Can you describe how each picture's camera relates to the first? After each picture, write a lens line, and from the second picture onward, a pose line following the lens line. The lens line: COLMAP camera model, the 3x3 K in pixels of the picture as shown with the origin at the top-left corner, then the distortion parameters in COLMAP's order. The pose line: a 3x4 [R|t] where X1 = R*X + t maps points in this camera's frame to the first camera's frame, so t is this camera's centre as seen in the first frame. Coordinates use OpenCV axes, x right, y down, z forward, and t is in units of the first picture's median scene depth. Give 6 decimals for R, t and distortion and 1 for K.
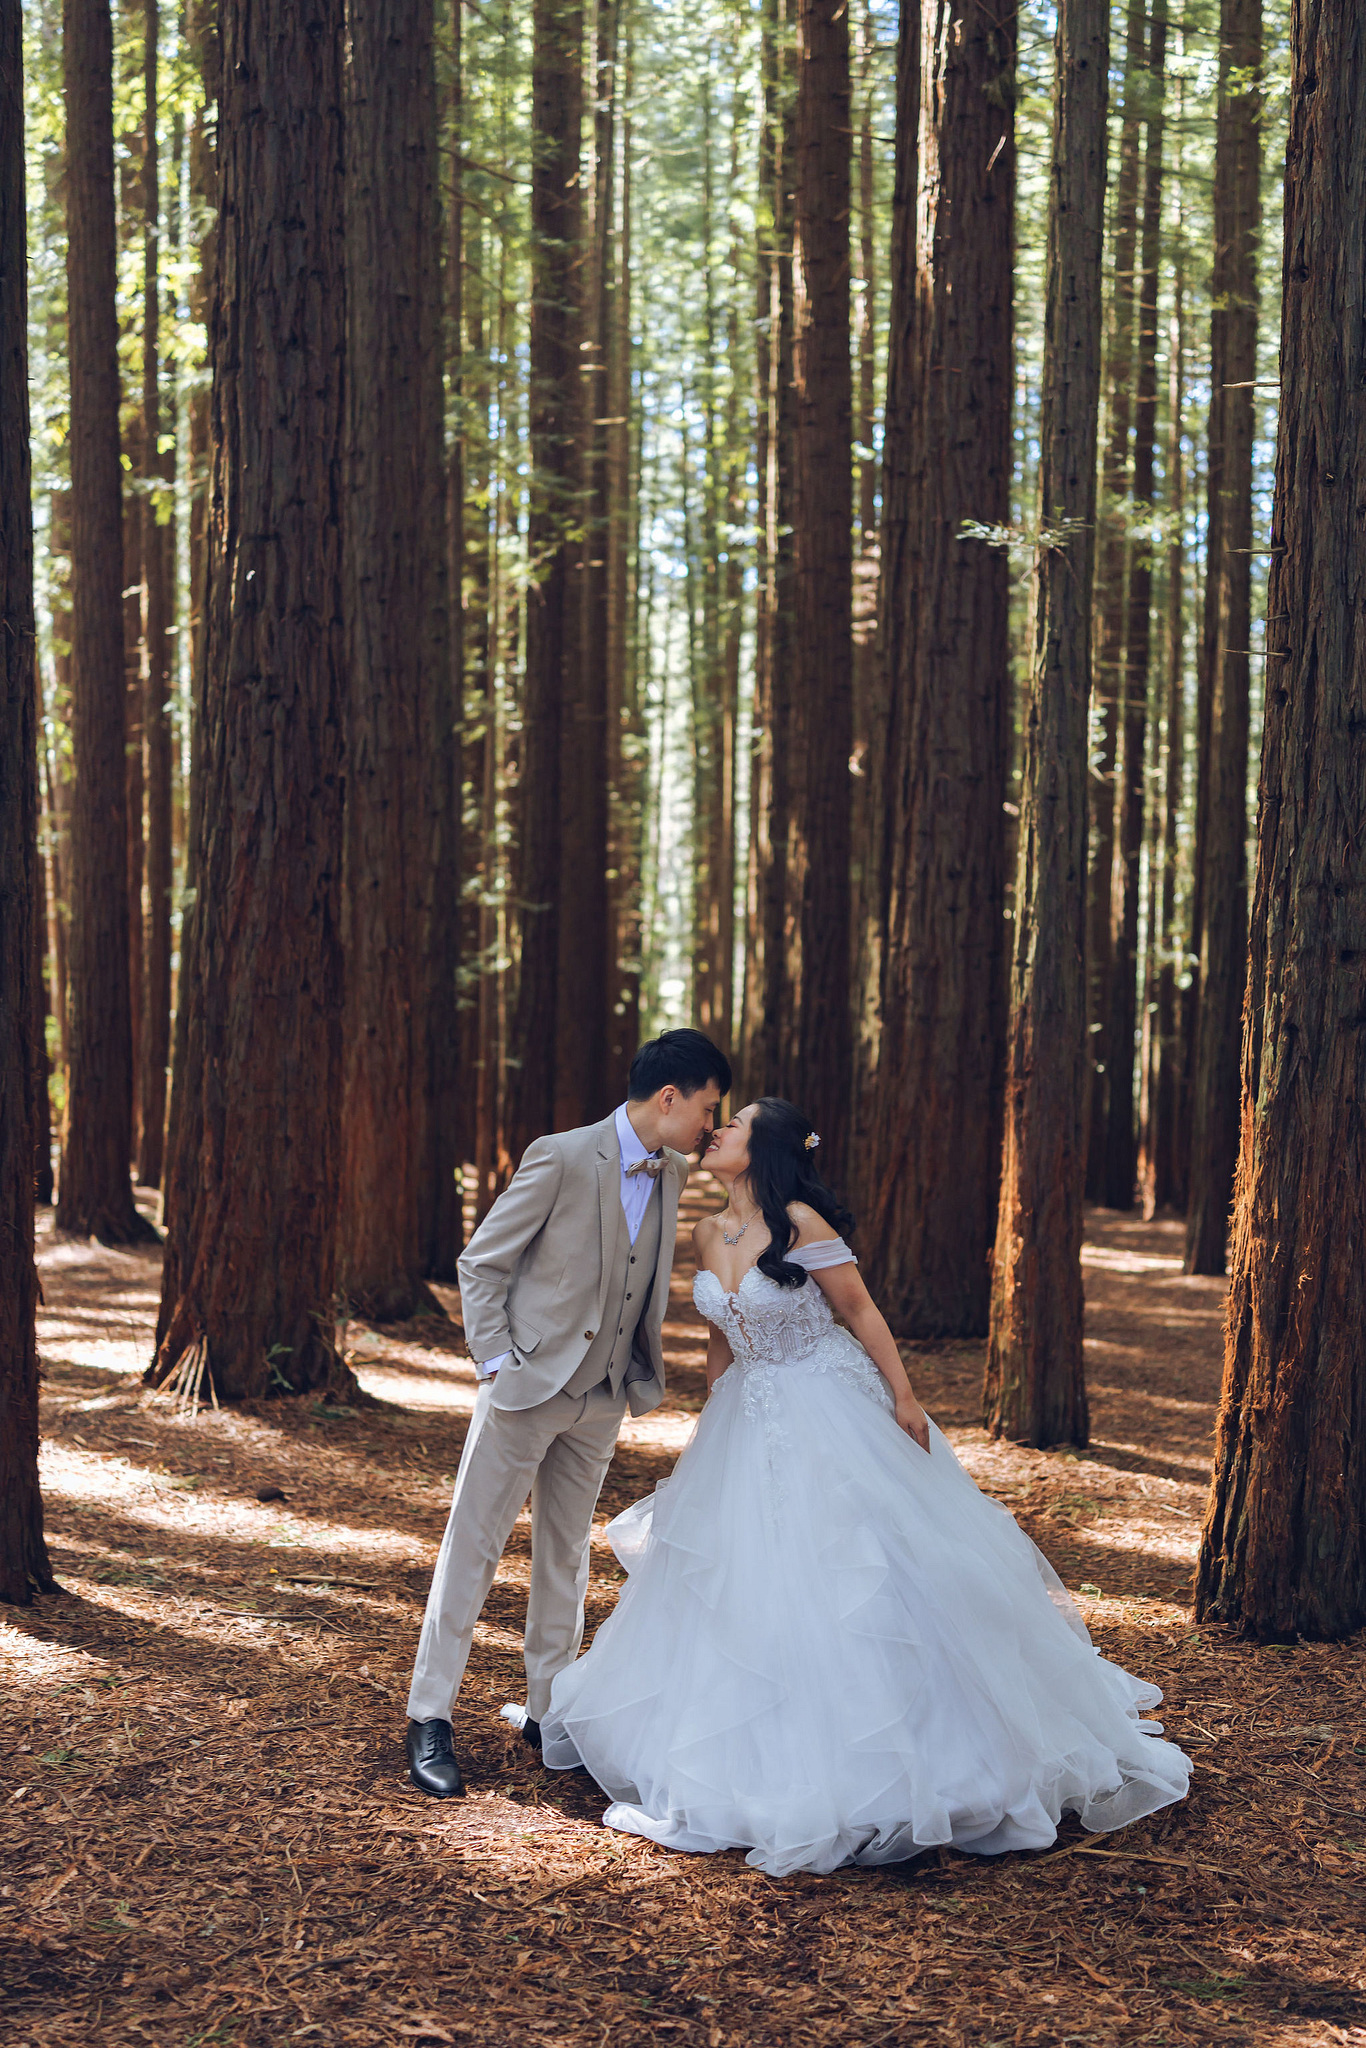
lens RADIAL K [[1977.3, 0, 754.0], [0, 1977.3, 974.5], [0, 0, 1]] dist [-0.024325, -0.069002]
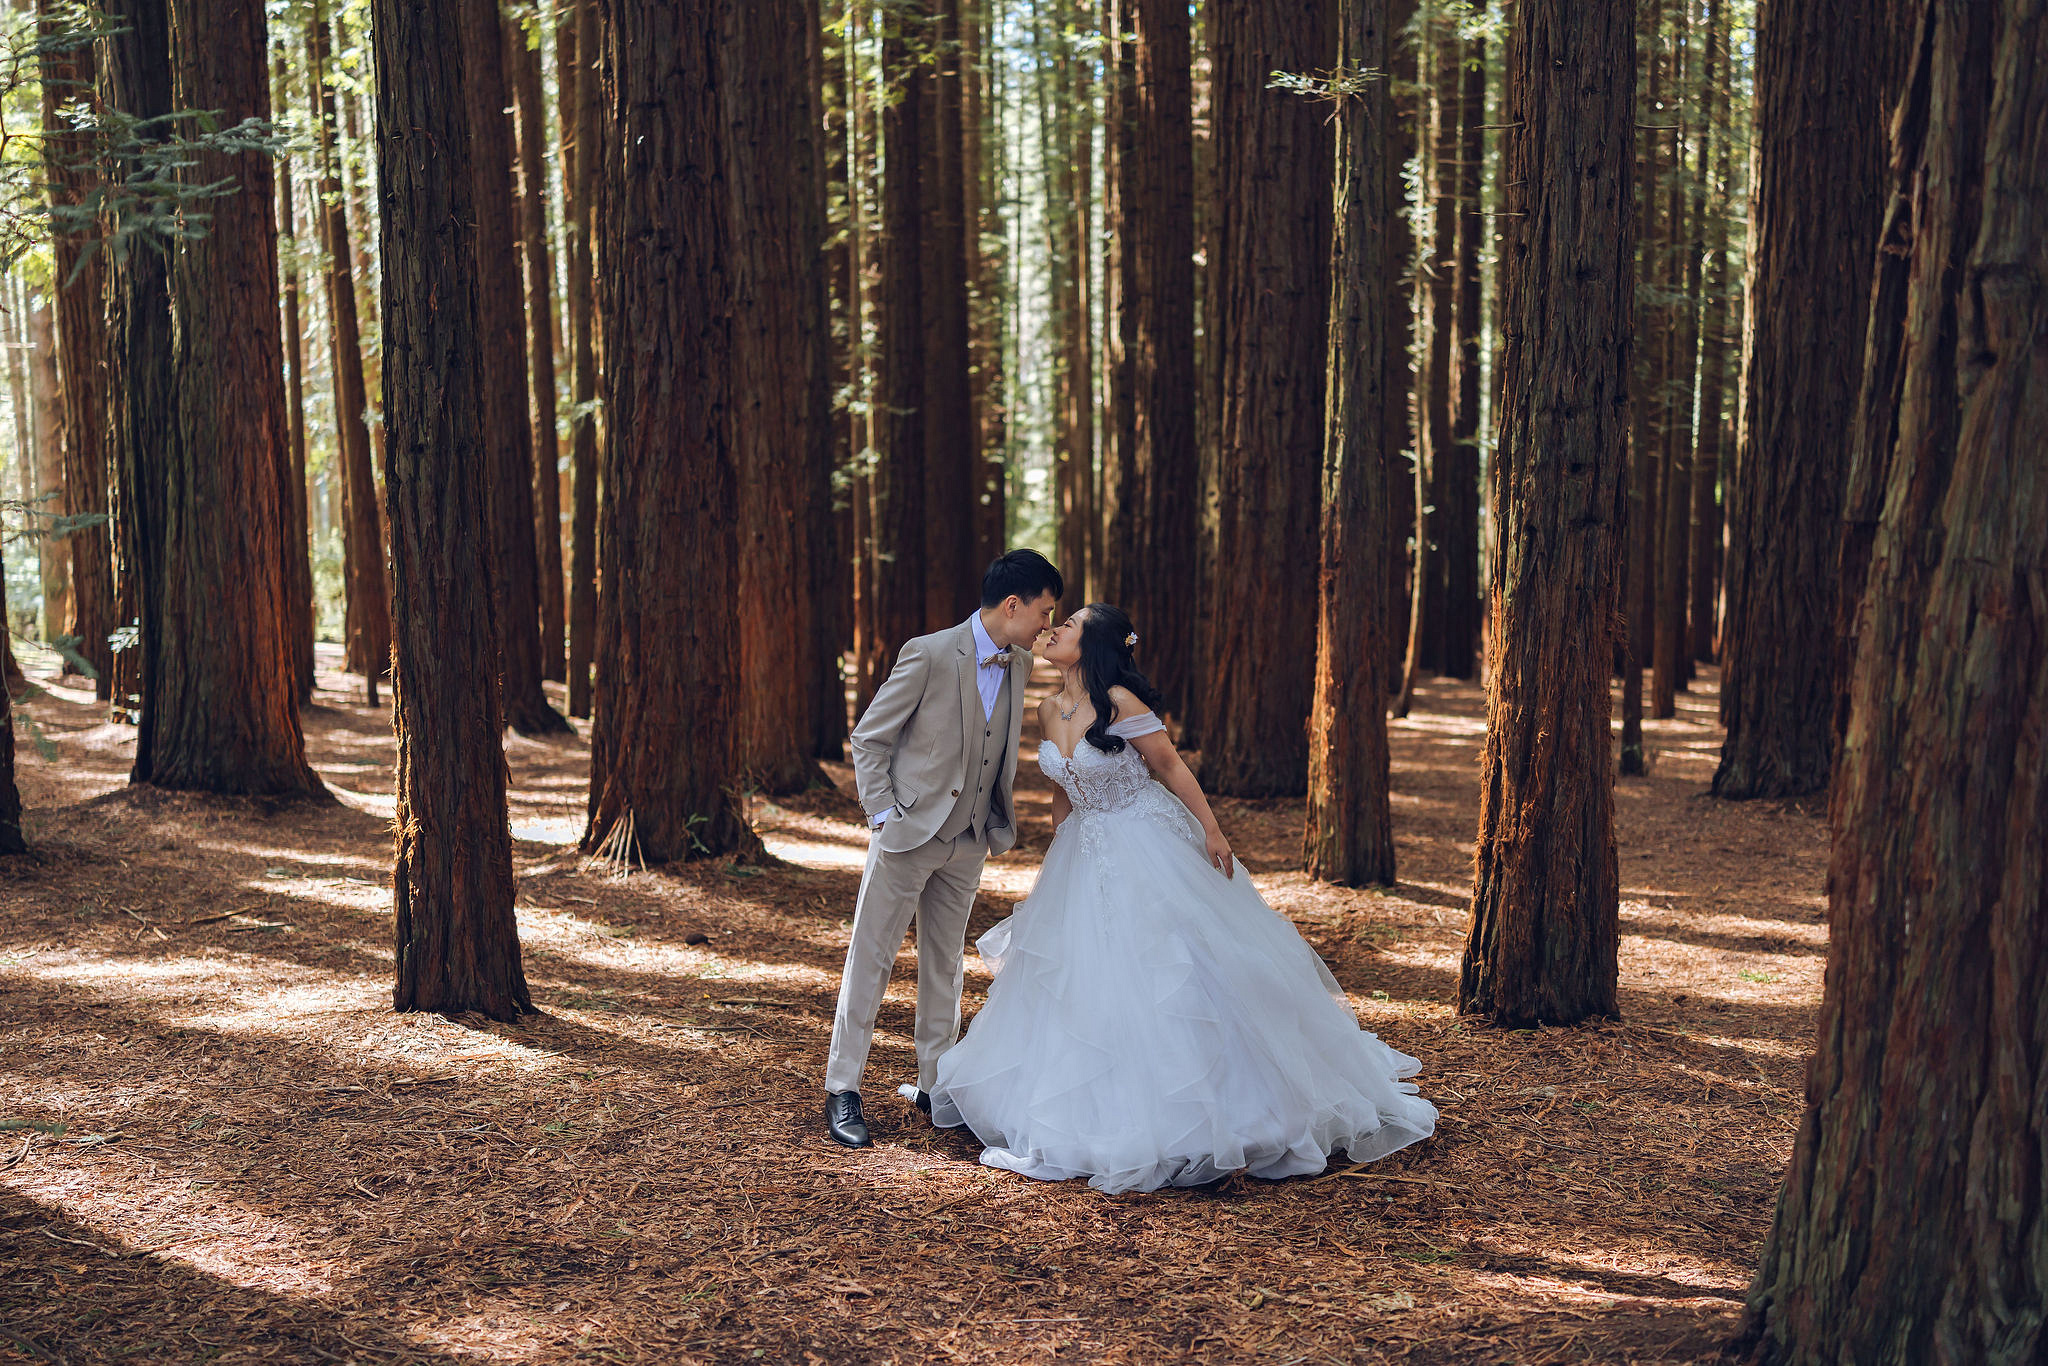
lens RADIAL K [[1989.5, 0, 1054.1], [0, 1989.5, 675.9], [0, 0, 1]] dist [-0.163812, -0.042579]
pose [[0.998965, -0.024998, -0.038004, 0.019206], [0.029115, 0.993287, 0.111956, -0.020651], [0.034950, -0.112947, 0.992986, -0.164168]]
